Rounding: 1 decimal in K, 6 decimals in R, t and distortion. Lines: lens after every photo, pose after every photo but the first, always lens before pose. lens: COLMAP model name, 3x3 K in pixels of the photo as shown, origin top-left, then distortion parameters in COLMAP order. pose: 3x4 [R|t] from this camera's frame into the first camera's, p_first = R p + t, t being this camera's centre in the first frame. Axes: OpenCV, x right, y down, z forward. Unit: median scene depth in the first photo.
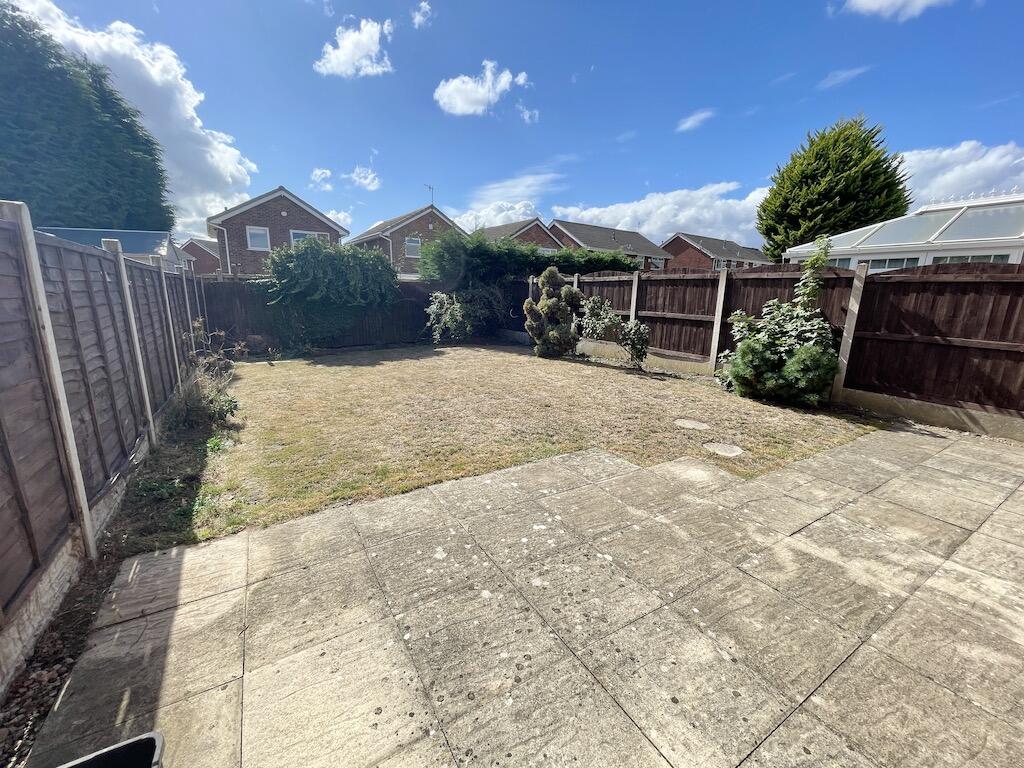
lens RADIAL K [[418.6, 0, 512.3], [0, 418.6, 358.5], [0, 0, 1]] dist [0.004196, 0.000002]
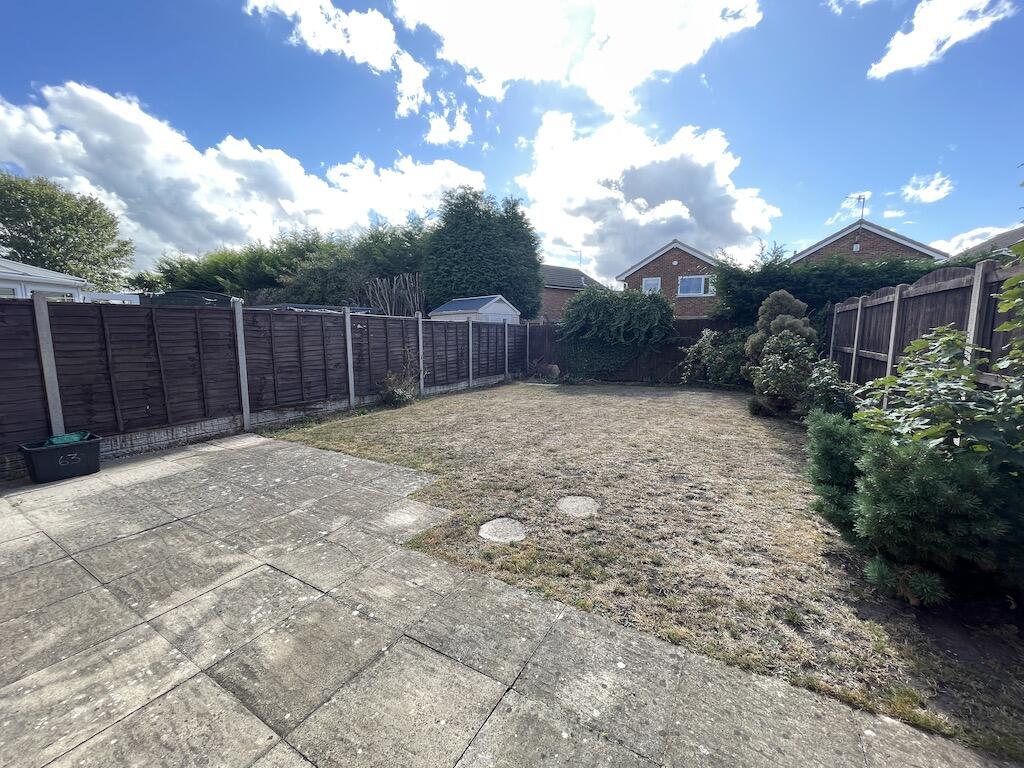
lens RADIAL K [[418.6, 0, 509.4], [0, 418.6, 387.2], [0, 0, 1]] dist [0.004196, 0.000002]
pose [[0.455855, 0.095434, -0.884923, 1.540263], [-0.128546, 0.990870, 0.040642, -0.080359], [0.880722, 0.095226, 0.463961, 0.896307]]
